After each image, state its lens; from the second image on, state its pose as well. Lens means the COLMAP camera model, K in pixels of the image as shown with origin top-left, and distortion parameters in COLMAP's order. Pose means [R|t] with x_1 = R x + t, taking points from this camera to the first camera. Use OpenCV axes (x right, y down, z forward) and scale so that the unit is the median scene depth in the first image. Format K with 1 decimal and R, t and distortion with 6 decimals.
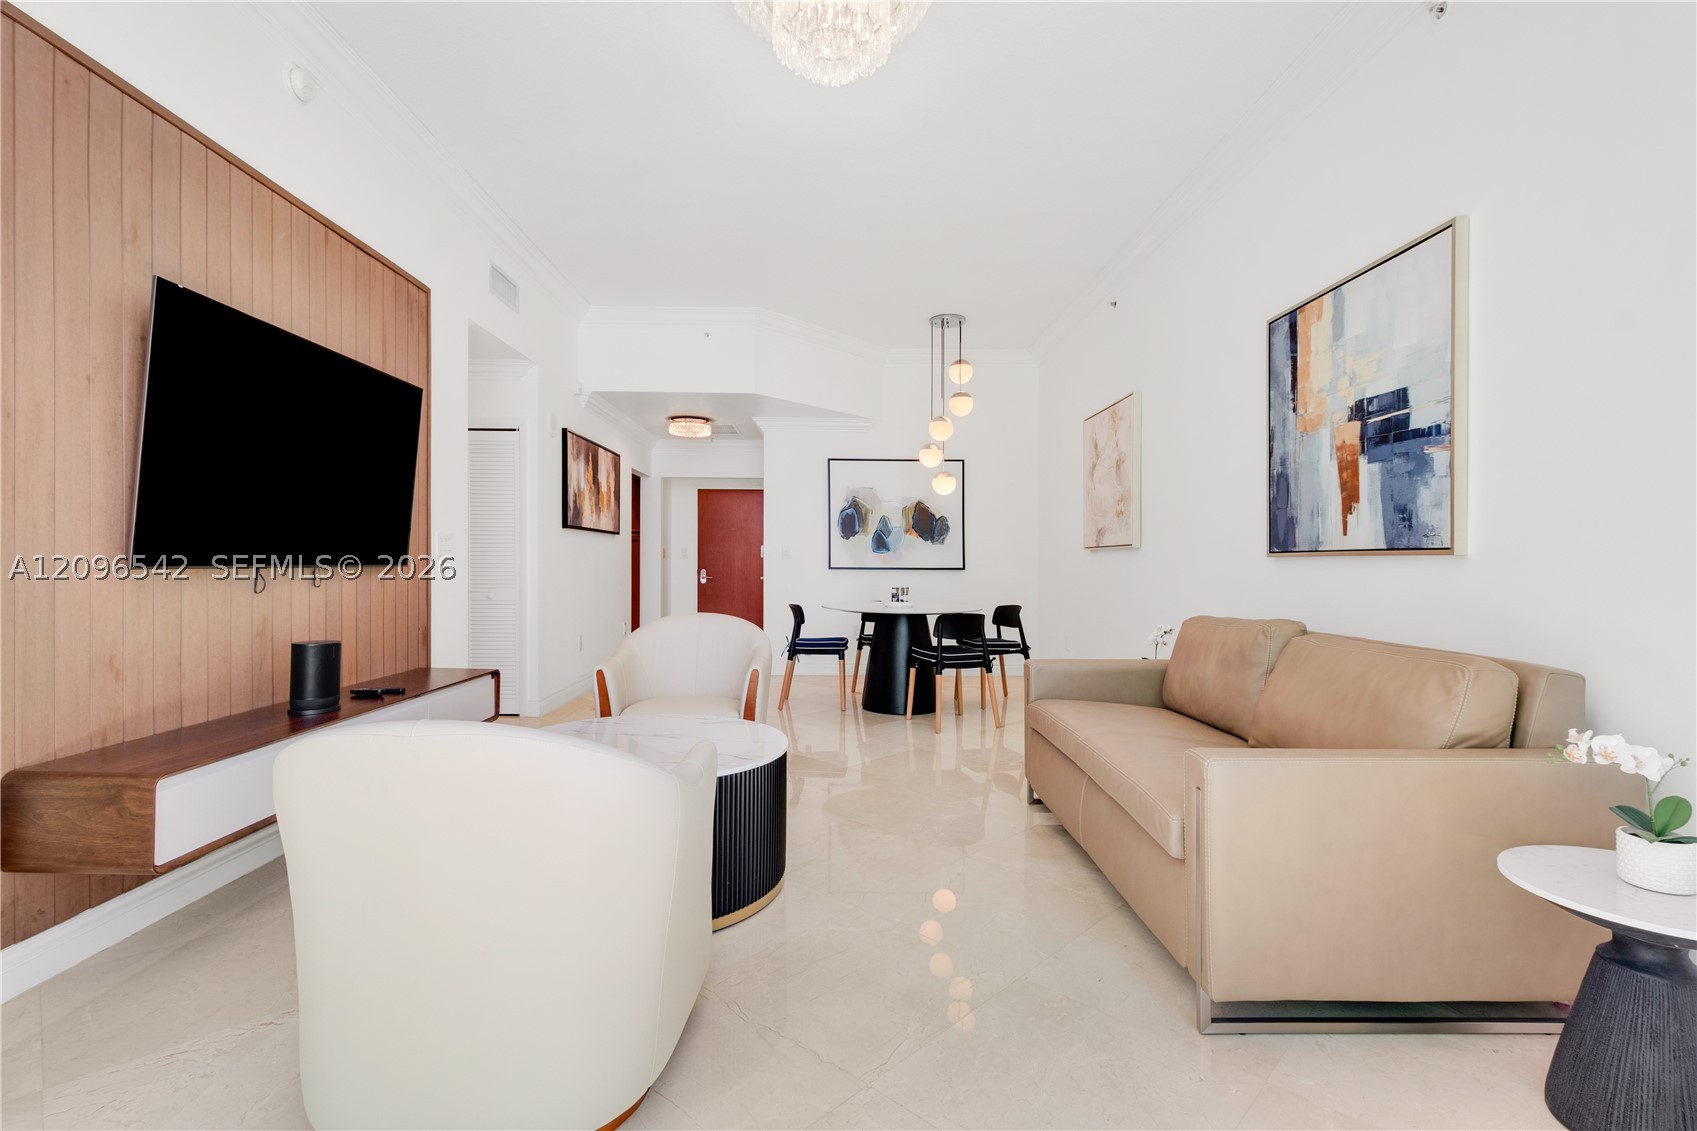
lens RADIAL K [[779.6, 0, 853.5], [0, 779.6, 552.2], [0, 0, 1]] dist [0.000859, -0.000370]
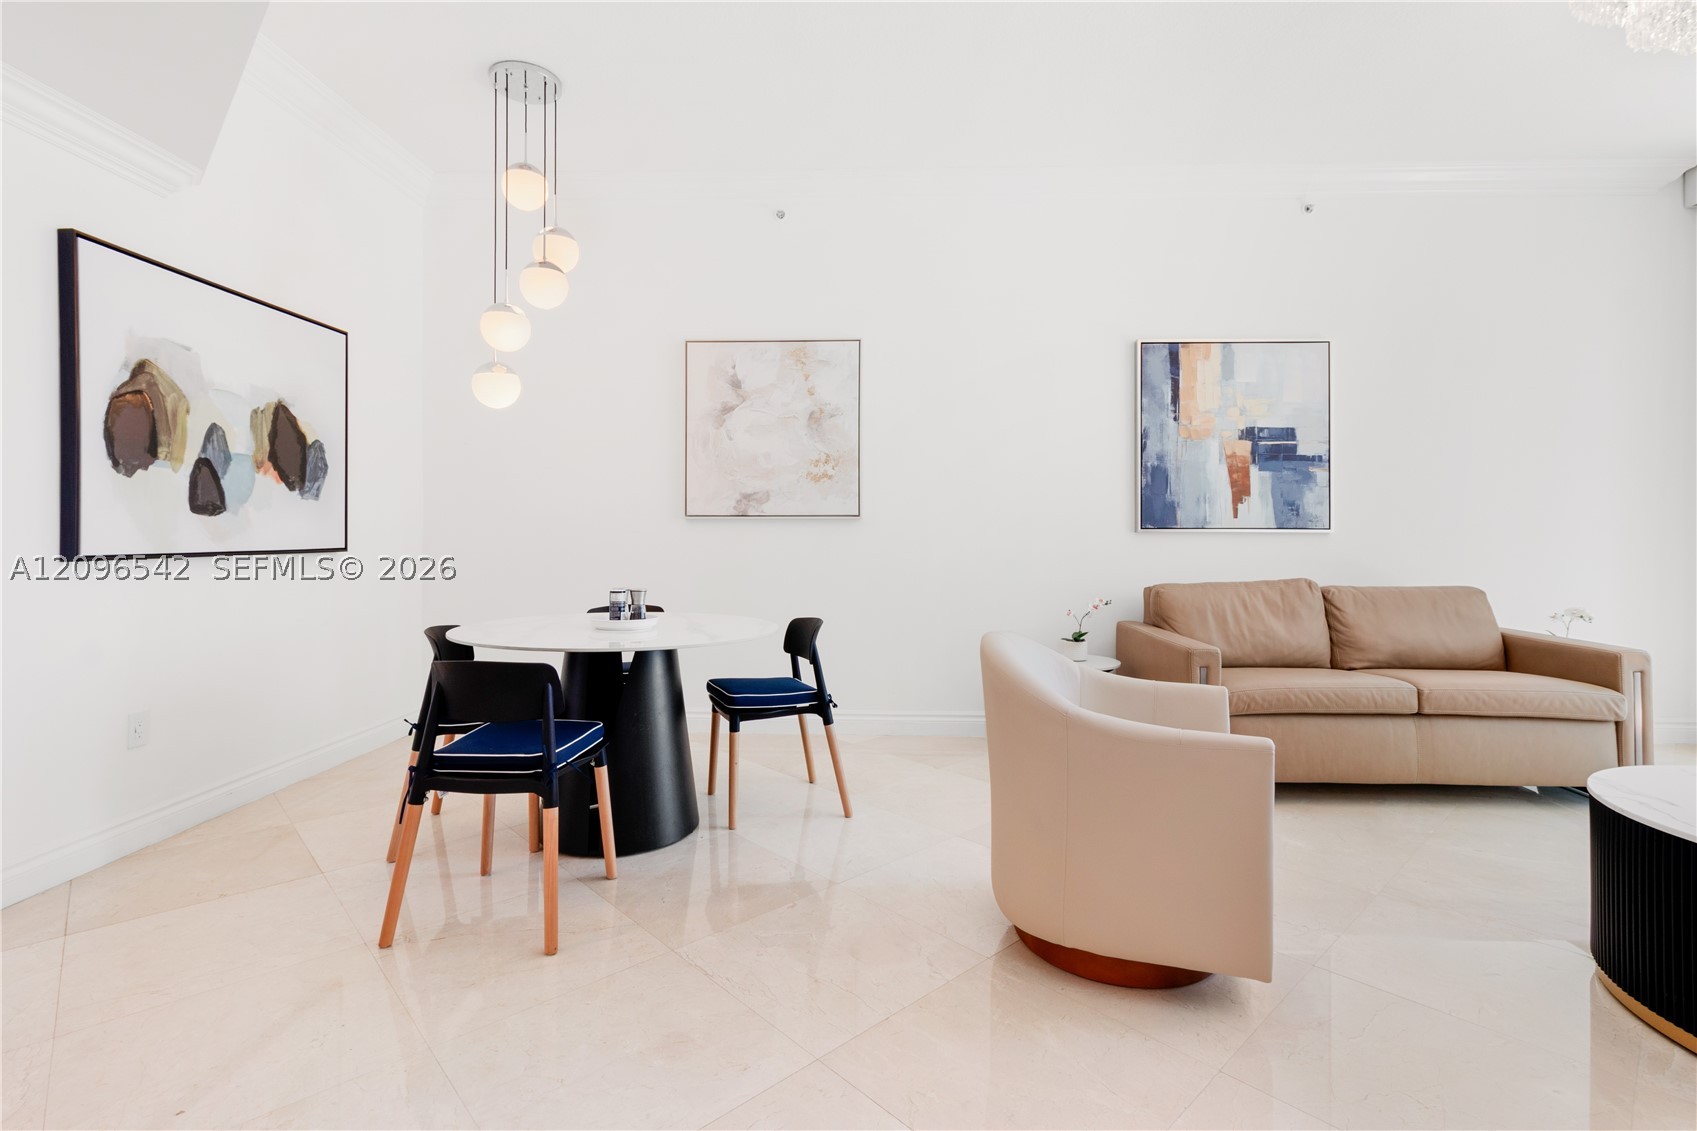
lens RADIAL K [[789.2, 0, 859.2], [0, 789.2, 535.7], [0, 0, 1]] dist [0.000195, -0.000021]
pose [[0.064248, -0.008534, 0.997897, -0.792987], [-0.014196, 0.999854, 0.009465, 0.006706], [-0.997833, -0.014775, 0.064118, 1.454305]]
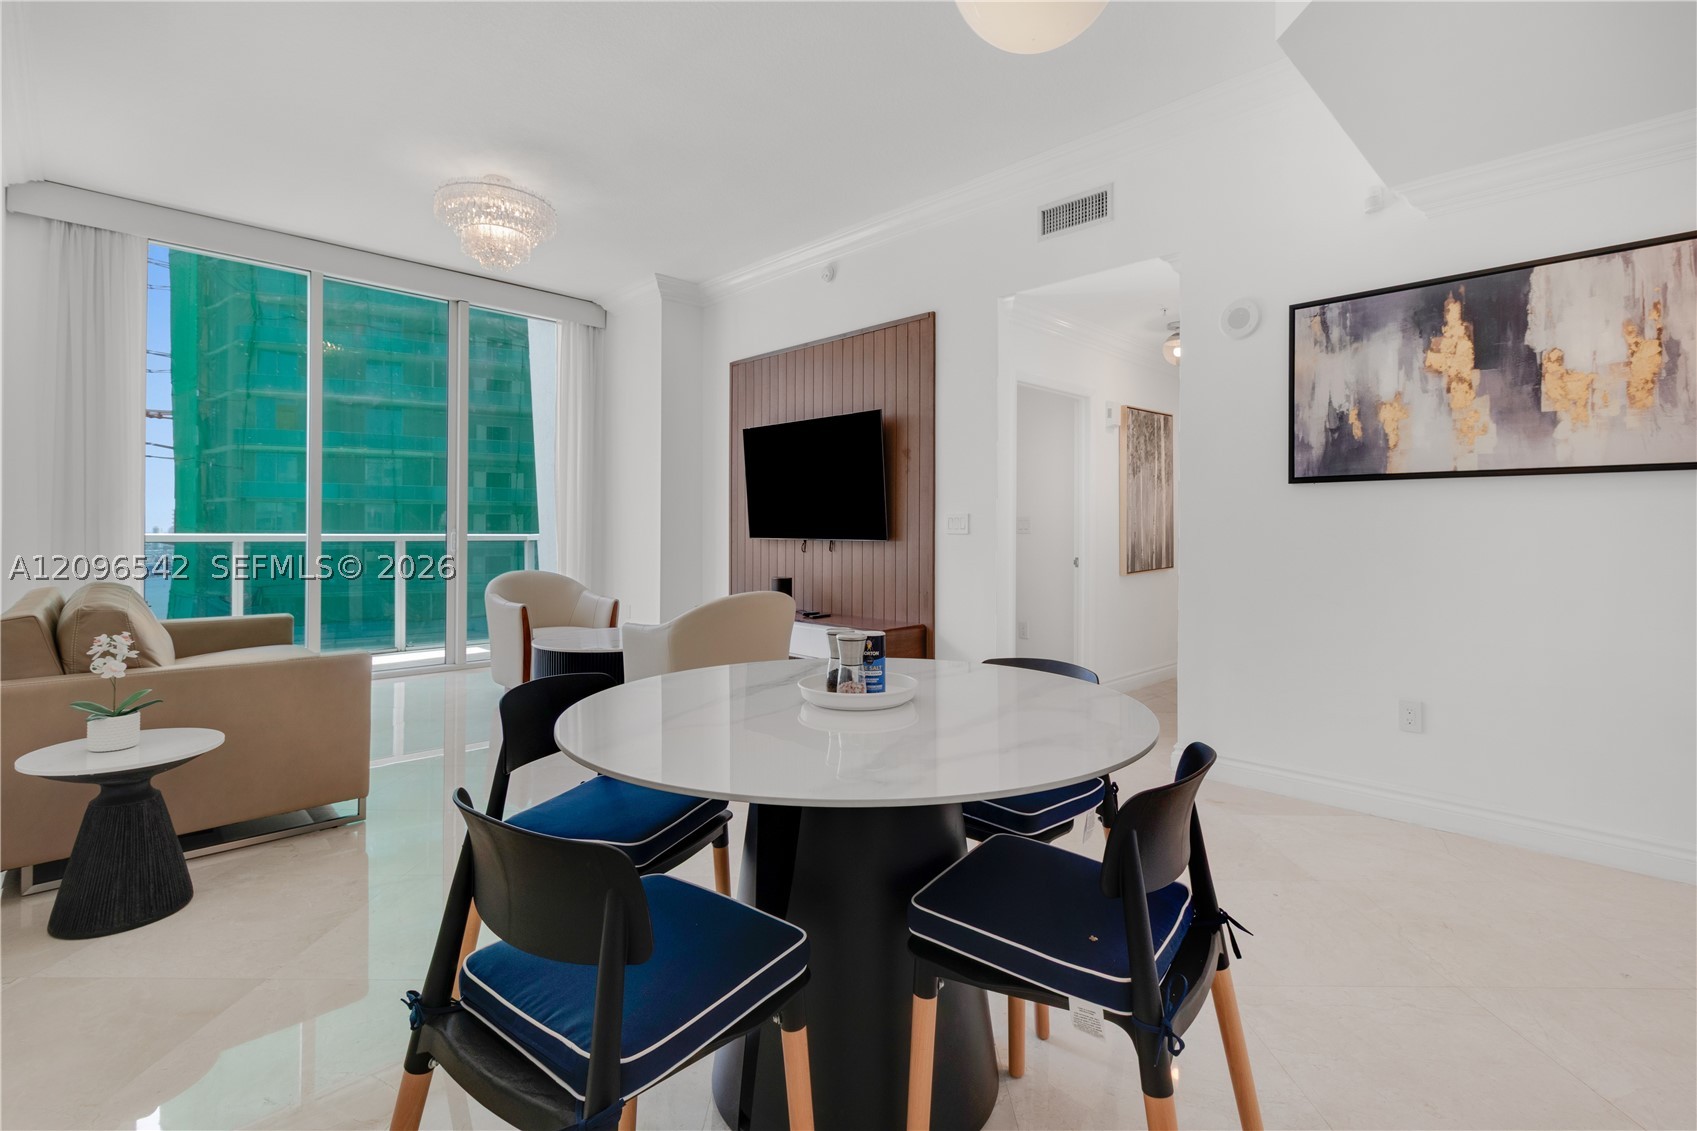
lens RADIAL K [[797.5, 0, 850.3], [0, 797.5, 529.2], [0, 0, 1]] dist [0.002335, 0.000223]
pose [[-0.737929, -0.012413, -0.674765, 0.450028], [-0.002734, 0.999878, -0.015404, 0.021296], [0.674873, -0.009522, -0.737872, 2.158609]]
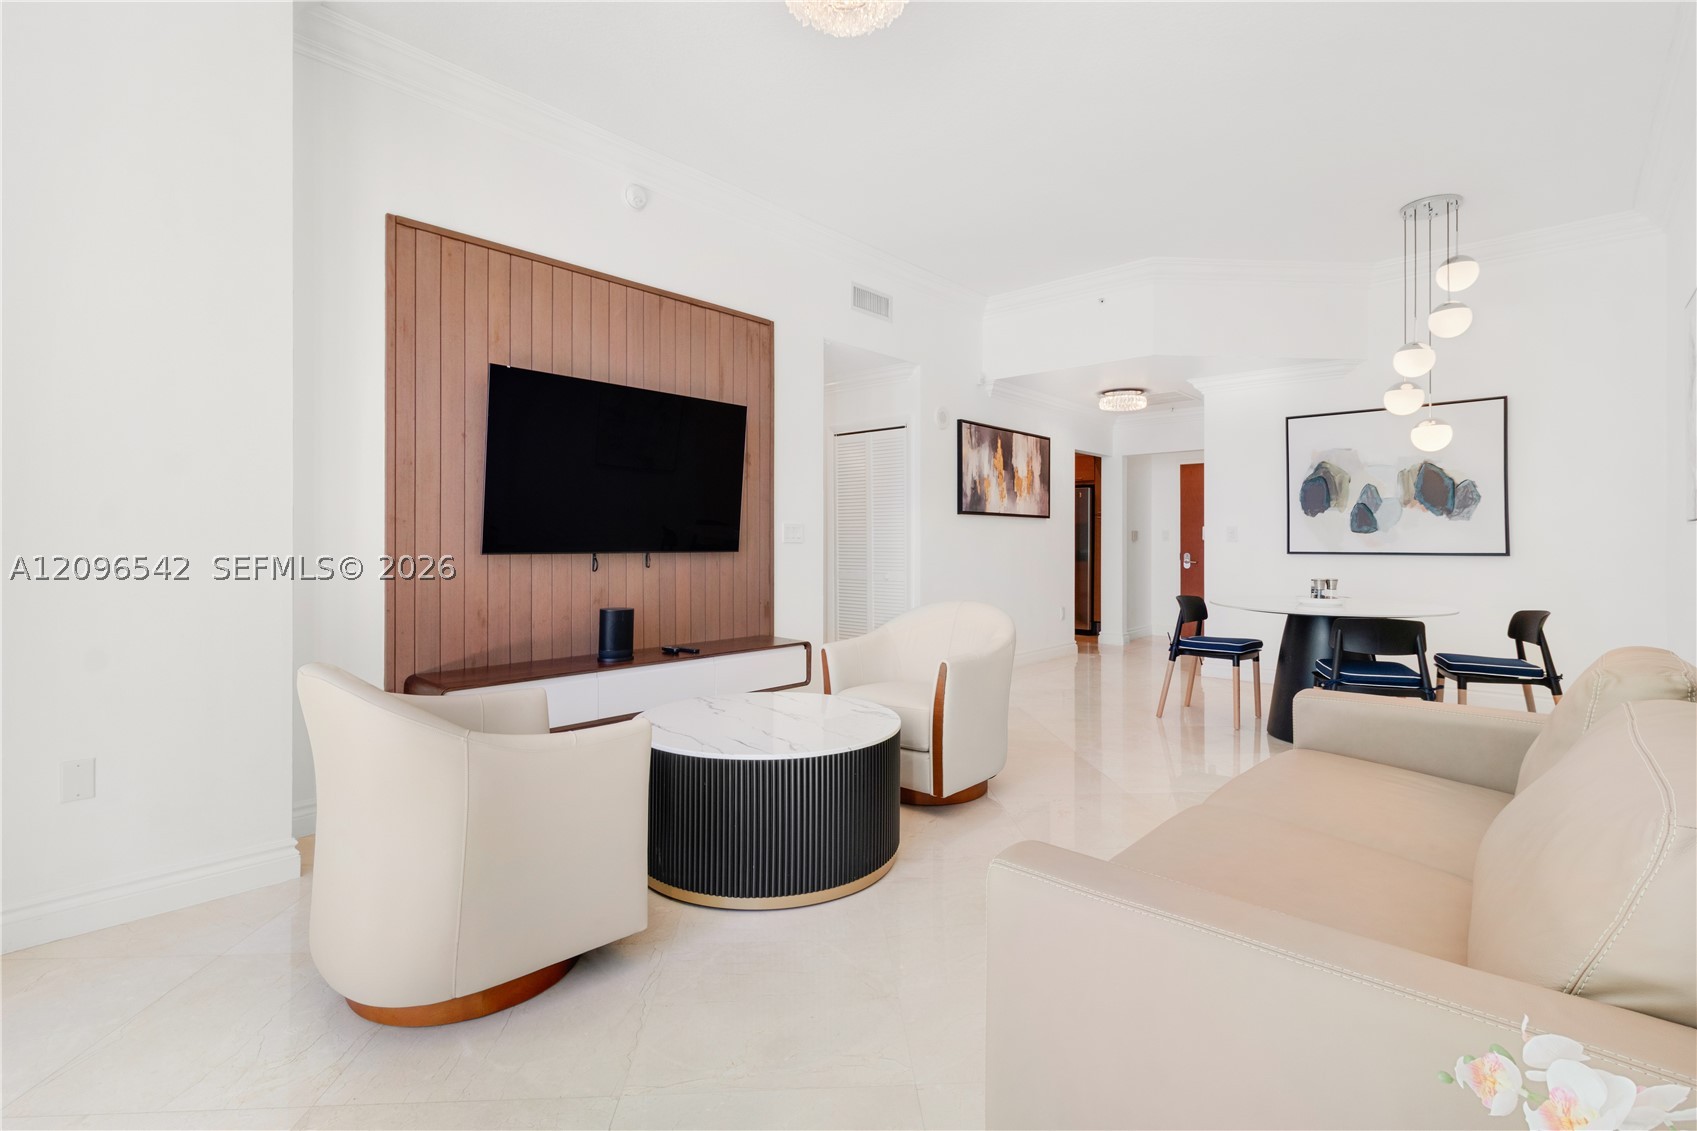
lens RADIAL K [[786.7, 0, 855.9], [0, 786.7, 541.5], [0, 0, 1]] dist [0.004236, 0.000197]
pose [[0.733631, -0.006132, -0.679520, 0.440715], [0.012782, 0.999907, 0.004776, -0.001986], [0.679428, -0.012190, 0.733641, 0.223587]]
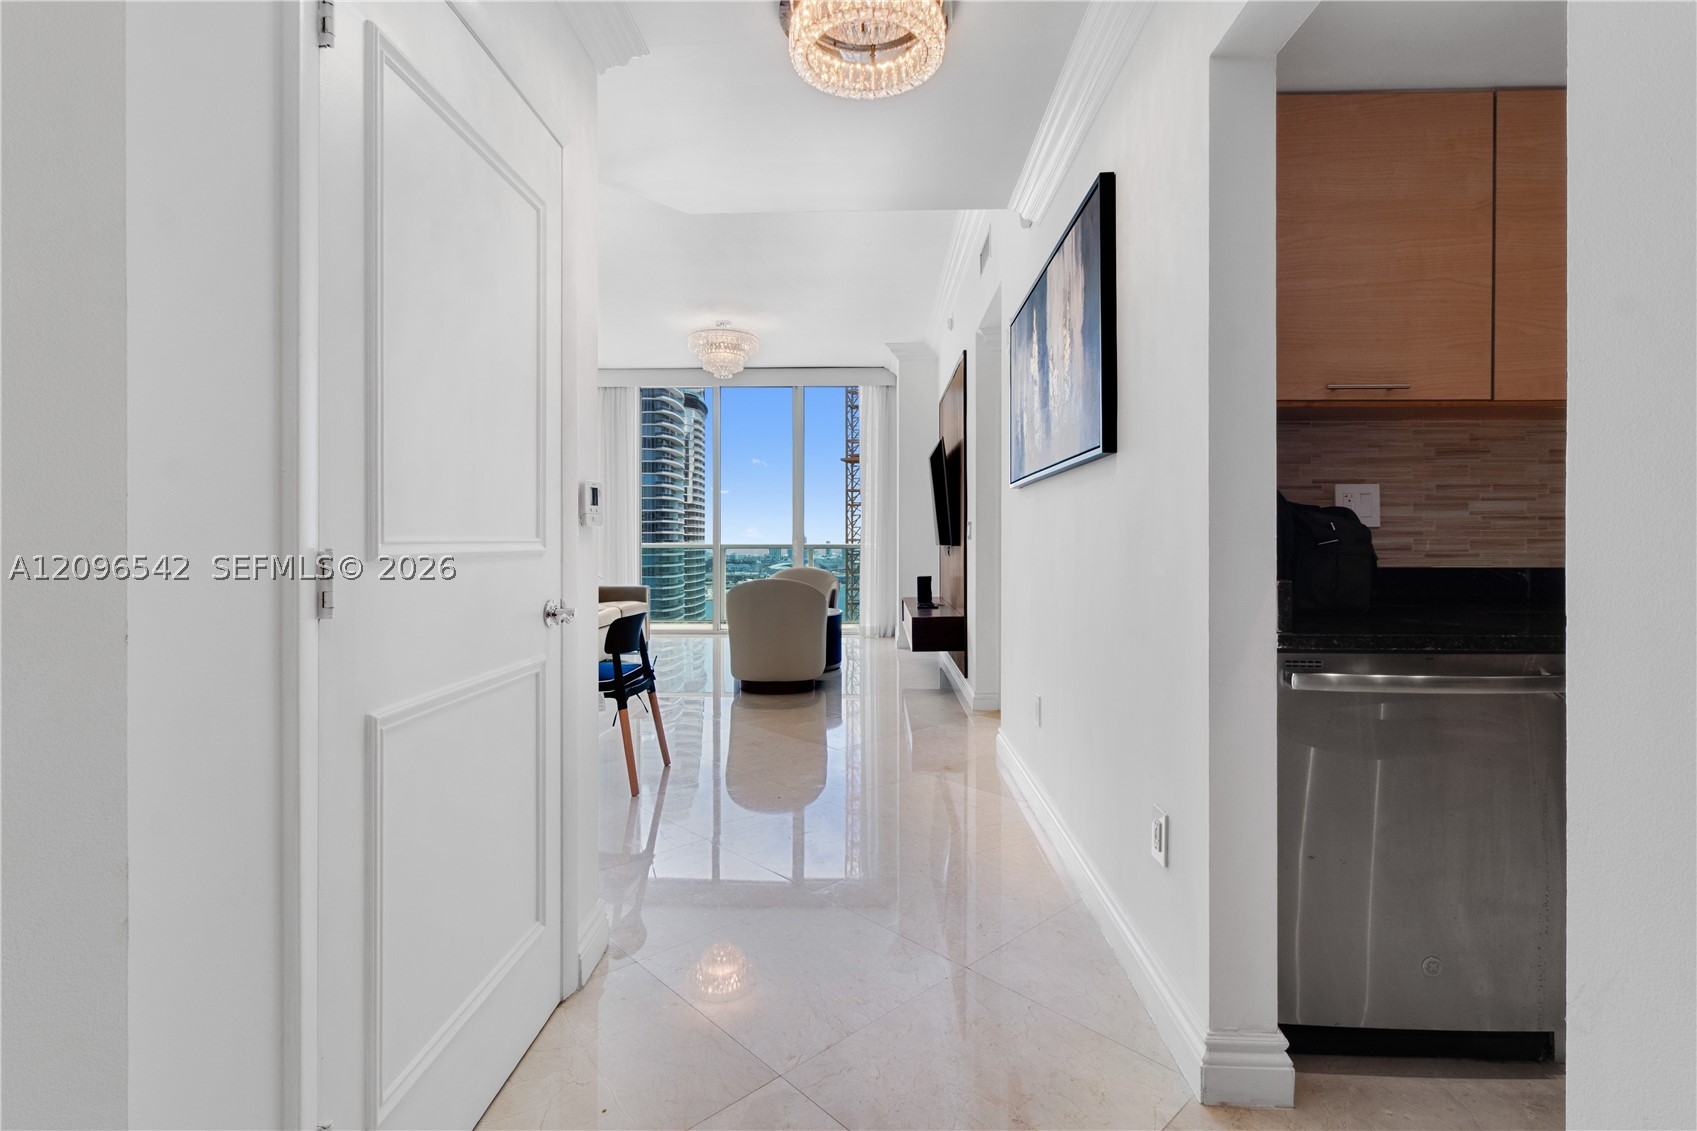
lens RADIAL K [[790.9, 0, 850.5], [0, 790.9, 547.5], [0, 0, 1]] dist [0.001436, 0.000734]
pose [[-0.997994, -0.009184, 0.062641, -0.520740], [-0.009523, 0.999942, -0.005110, 0.035914], [-0.062590, -0.005696, -0.998023, 2.912242]]
